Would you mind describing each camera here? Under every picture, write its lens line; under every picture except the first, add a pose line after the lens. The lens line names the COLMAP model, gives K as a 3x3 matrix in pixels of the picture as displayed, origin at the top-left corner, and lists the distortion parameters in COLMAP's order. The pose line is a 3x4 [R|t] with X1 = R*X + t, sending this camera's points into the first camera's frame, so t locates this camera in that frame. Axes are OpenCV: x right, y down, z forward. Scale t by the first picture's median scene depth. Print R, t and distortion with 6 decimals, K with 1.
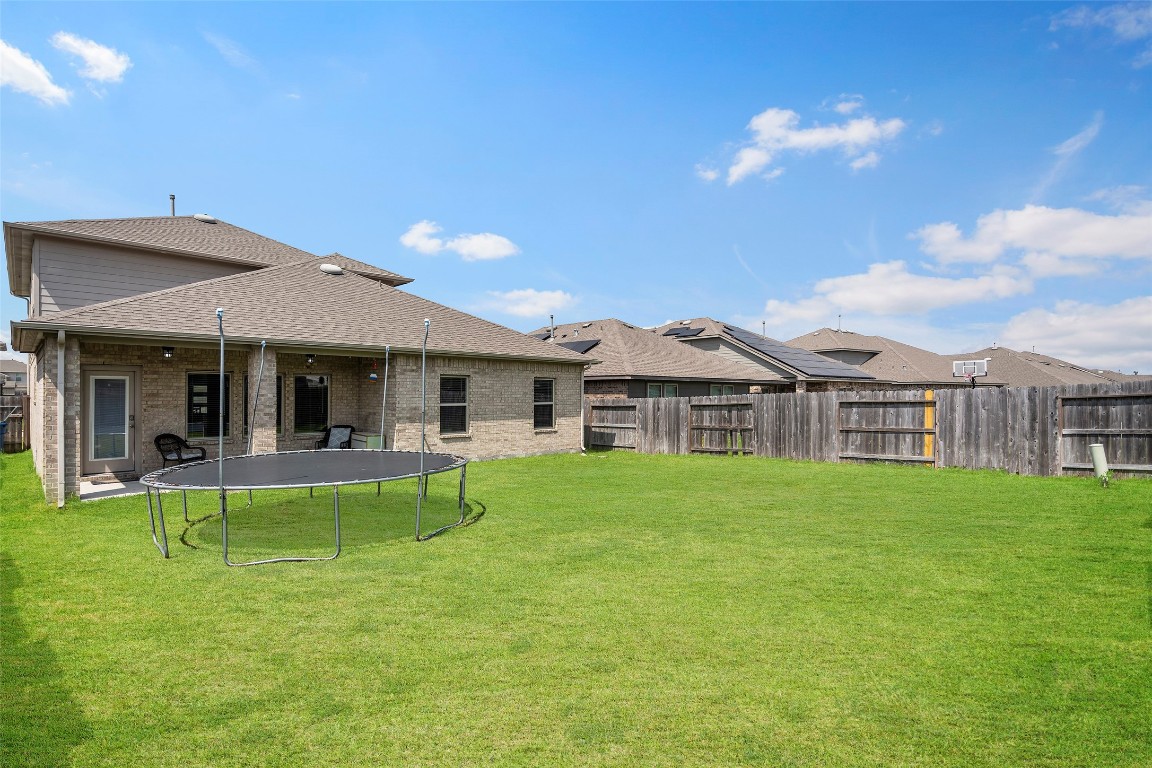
lens RADIAL K [[542.6, 0, 577.6], [0, 542.6, 396.2], [0, 0, 1]] dist [-0.003021, -0.000821]
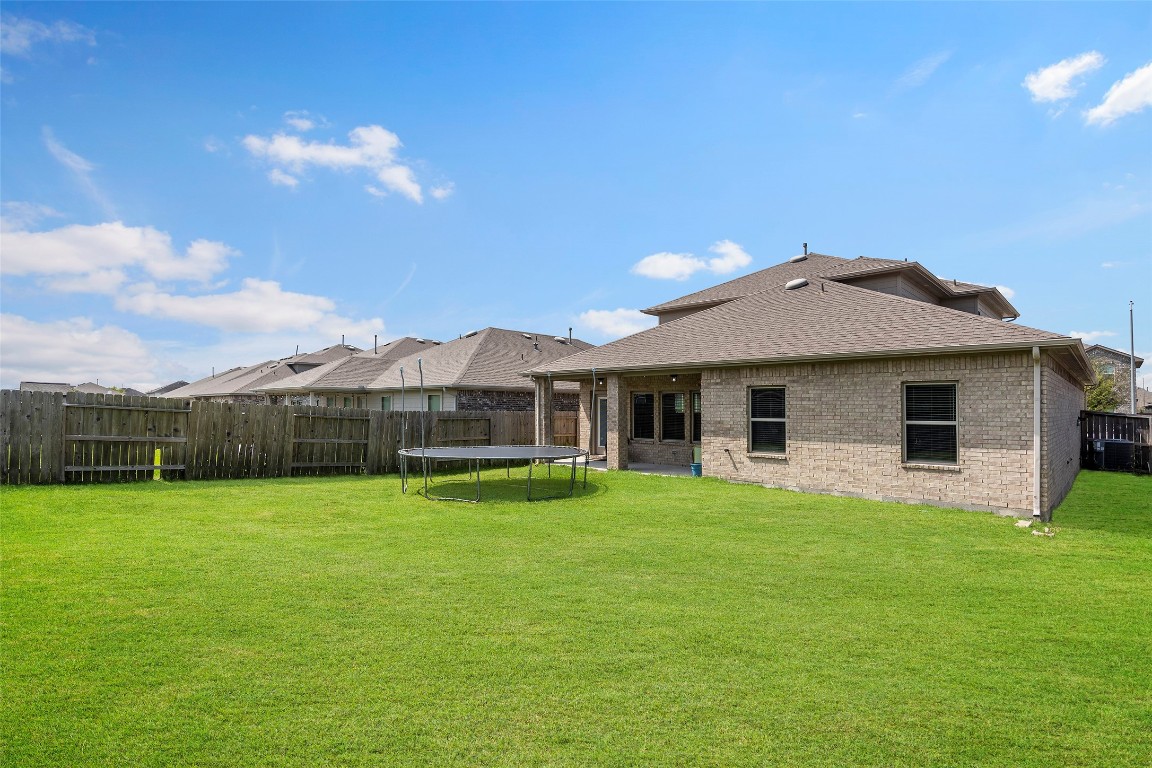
lens RADIAL K [[542.6, 0, 577.6], [0, 542.6, 396.2], [0, 0, 1]] dist [-0.003021, -0.000821]
pose [[0.016176, -0.020789, -0.999653, 0.610166], [-0.003234, 0.999778, -0.020844, -0.002896], [0.999864, 0.003570, 0.016105, 0.655047]]
